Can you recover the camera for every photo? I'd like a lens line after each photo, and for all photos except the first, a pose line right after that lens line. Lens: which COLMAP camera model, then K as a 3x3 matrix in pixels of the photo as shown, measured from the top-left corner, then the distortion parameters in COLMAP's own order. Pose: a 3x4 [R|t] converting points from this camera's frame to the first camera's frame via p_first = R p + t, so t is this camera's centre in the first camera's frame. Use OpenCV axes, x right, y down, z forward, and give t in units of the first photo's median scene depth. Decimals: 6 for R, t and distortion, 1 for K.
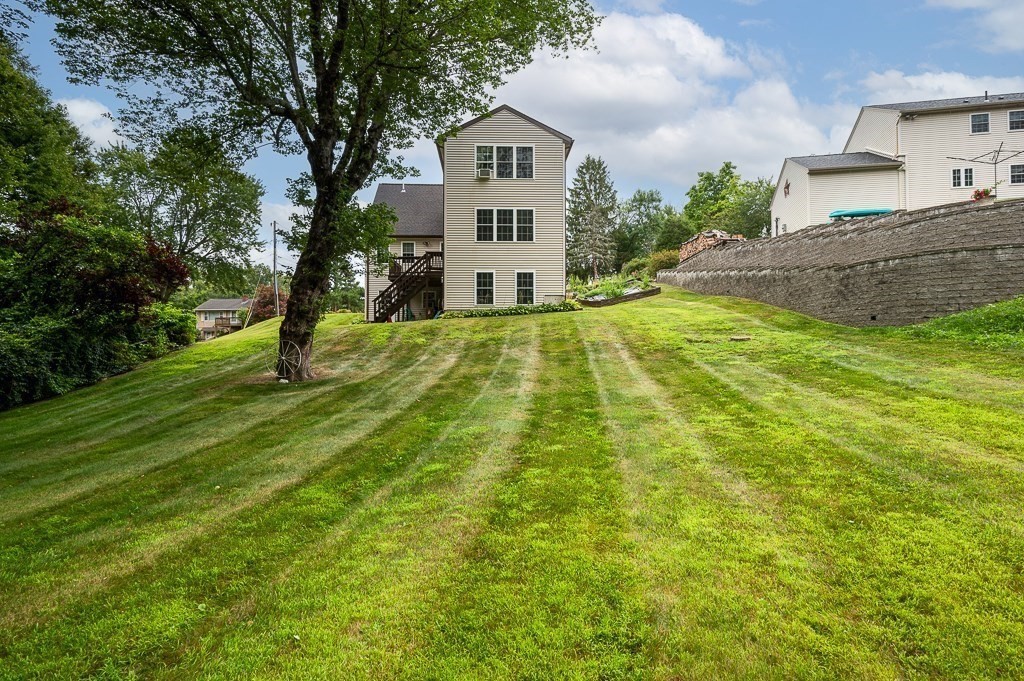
lens RADIAL K [[547.9, 0, 515.9], [0, 547.9, 339.6], [0, 0, 1]] dist [-0.001920, -0.000025]
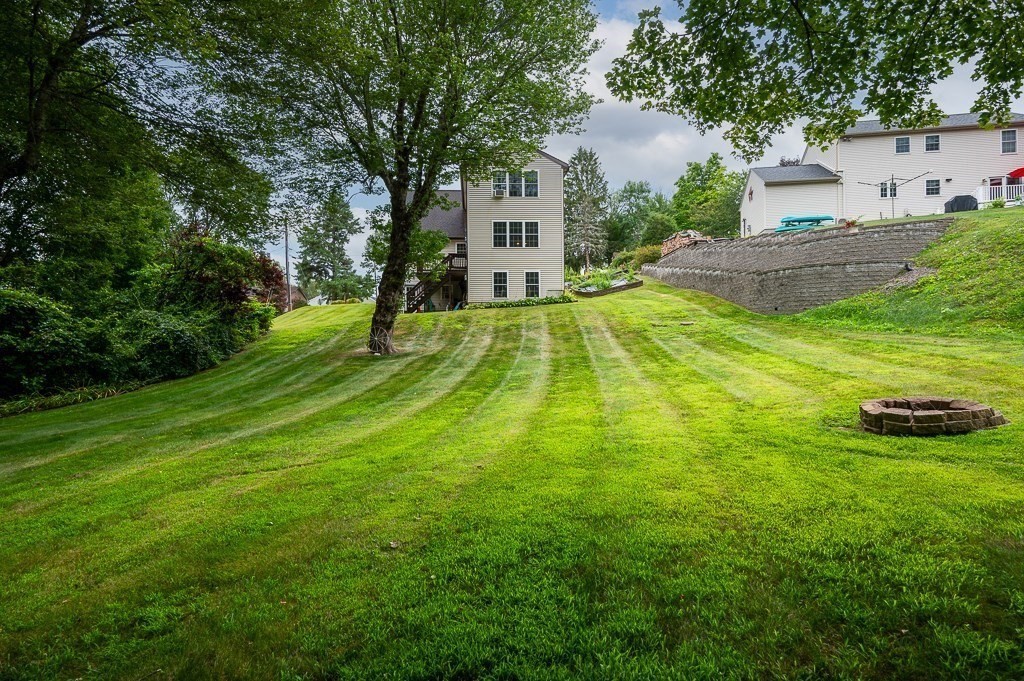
lens RADIAL K [[561.1, 0, 515.6], [0, 561.1, 340.2], [0, 0, 1]] dist [-0.004125, -0.000631]
pose [[0.999845, -0.006851, 0.016212, -0.043220], [0.006433, 0.999649, 0.025710, 0.000858], [-0.016382, -0.025602, 0.999538, -0.294042]]
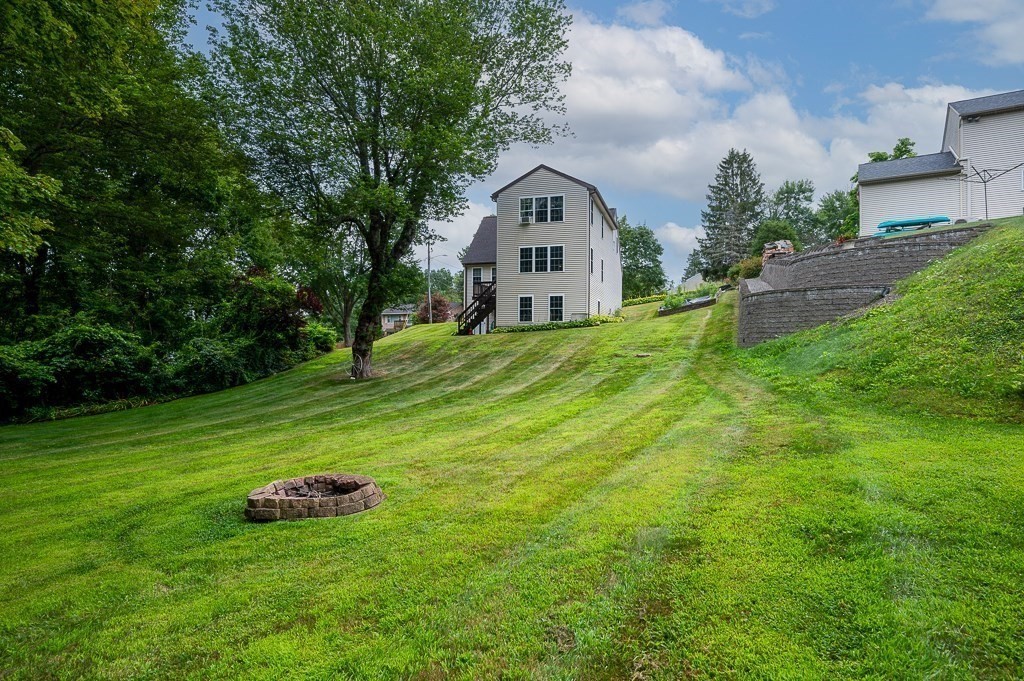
lens RADIAL K [[547.9, 0, 502.9], [0, 547.9, 344.7], [0, 0, 1]] dist [-0.001920, -0.000025]
pose [[0.944184, 0.004254, -0.329390, 0.319066], [0.001036, 0.999873, 0.015883, -0.029992], [0.329416, -0.015338, 0.944060, -0.242339]]
